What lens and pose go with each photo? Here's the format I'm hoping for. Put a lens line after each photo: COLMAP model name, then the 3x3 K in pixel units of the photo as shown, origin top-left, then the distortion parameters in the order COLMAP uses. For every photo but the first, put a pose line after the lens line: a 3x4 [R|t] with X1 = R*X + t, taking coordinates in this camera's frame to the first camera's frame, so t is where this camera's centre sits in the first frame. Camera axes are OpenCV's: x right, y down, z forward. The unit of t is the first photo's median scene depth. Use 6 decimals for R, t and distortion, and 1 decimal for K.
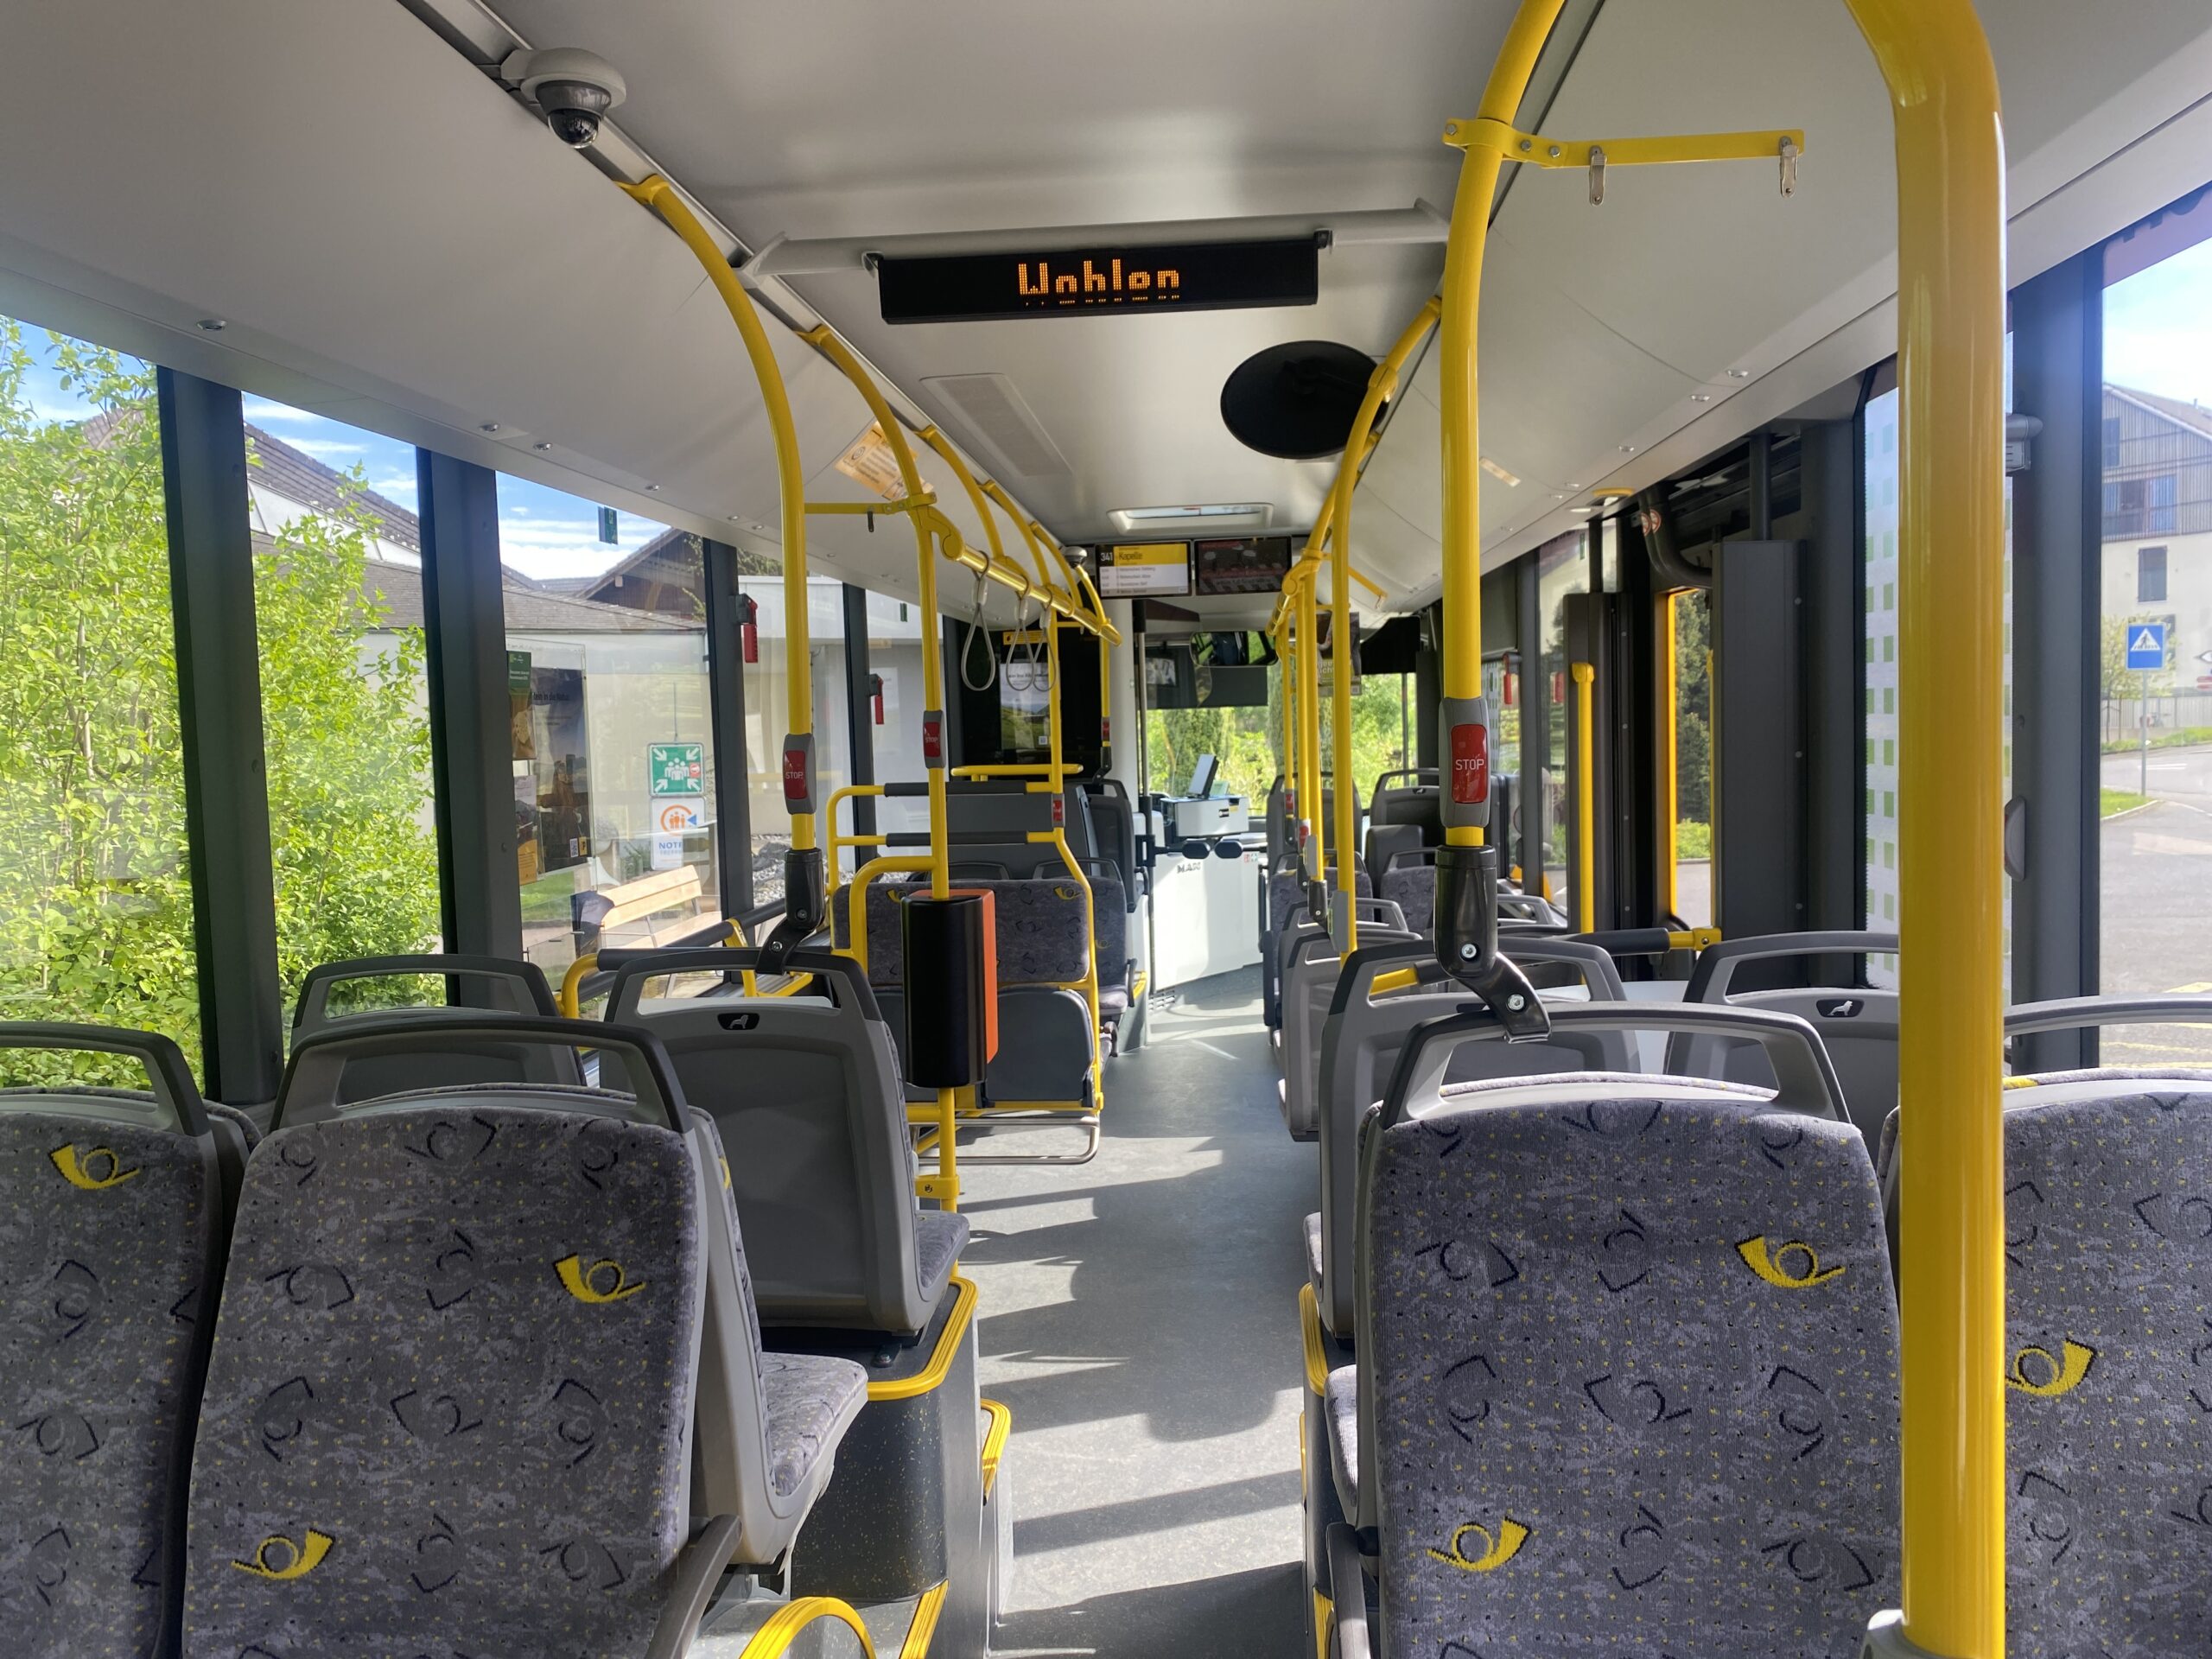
lens RADIAL K [[1694.8, 0, 1105.3], [0, 1694.8, 827.1], [0, 0, 1]] dist [-0.000855, -0.000832]
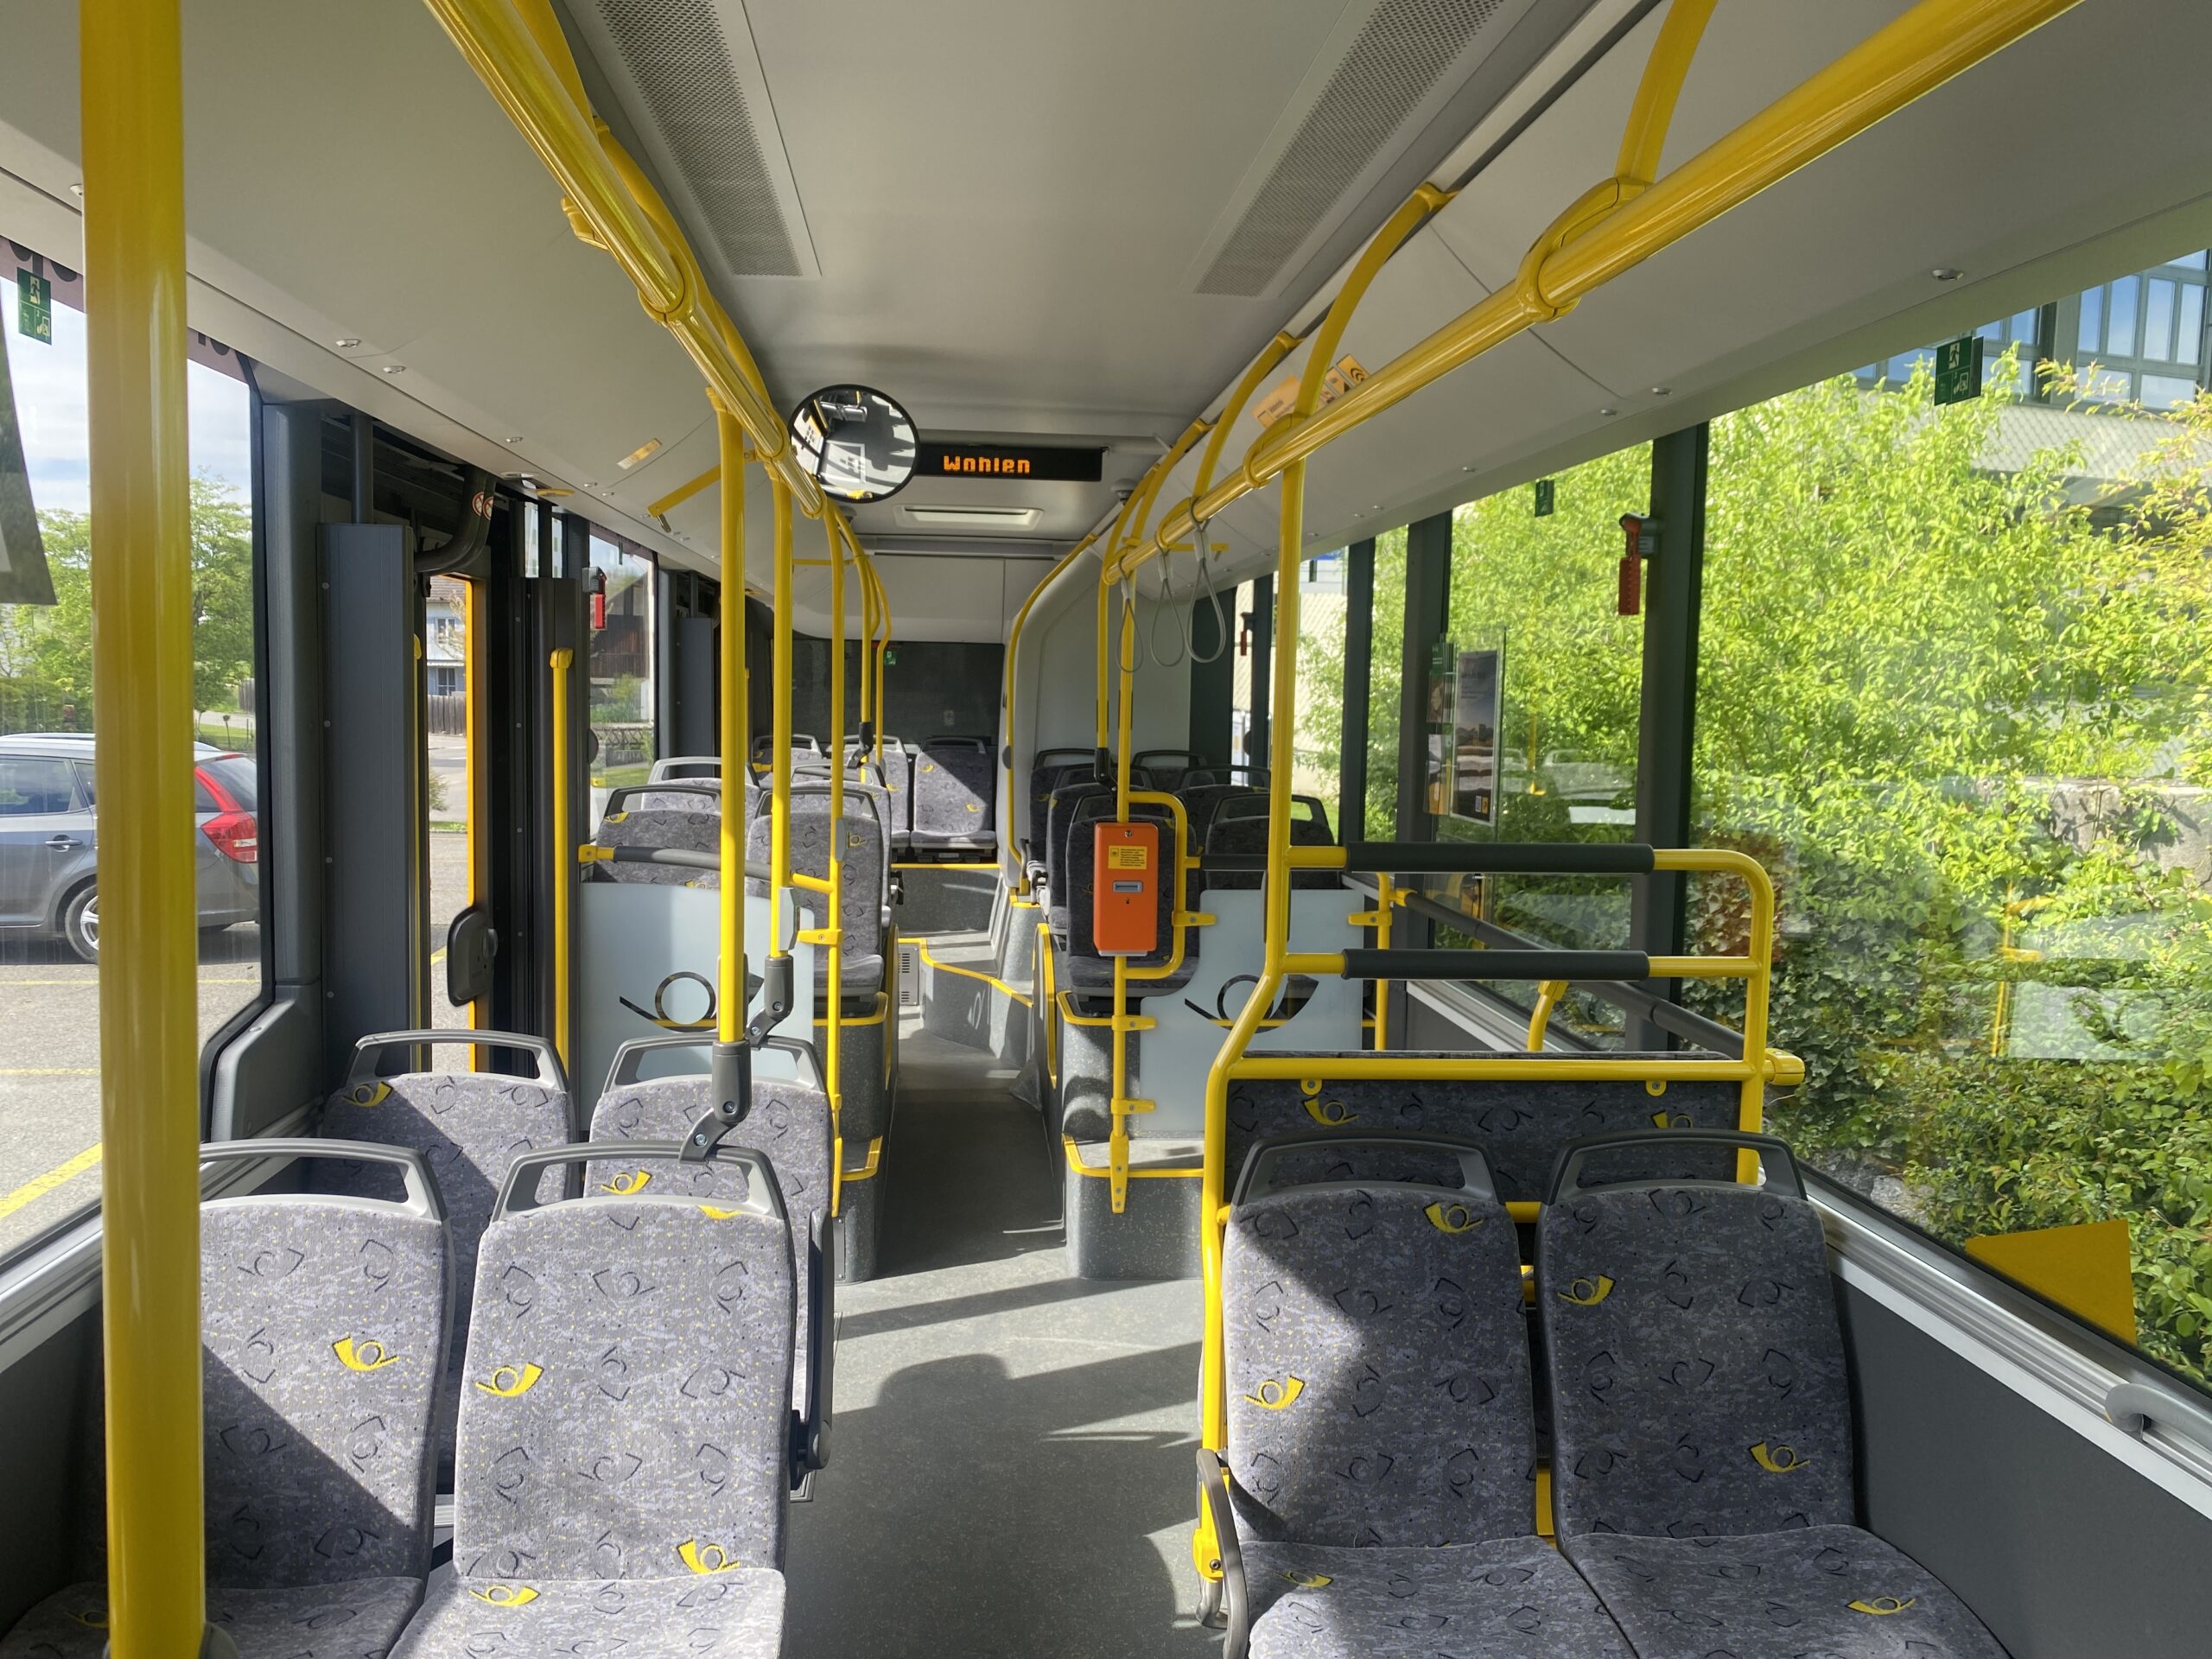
lens RADIAL K [[1694.8, 0, 1105.3], [0, 1694.8, 825.9], [0, 0, 1]] dist [-0.000855, -0.000832]
pose [[-0.984697, 0.016652, -0.173478, 0.141692], [-0.009915, 0.988459, 0.151163, -0.143020], [0.173993, 0.150569, -0.973168, 2.019407]]
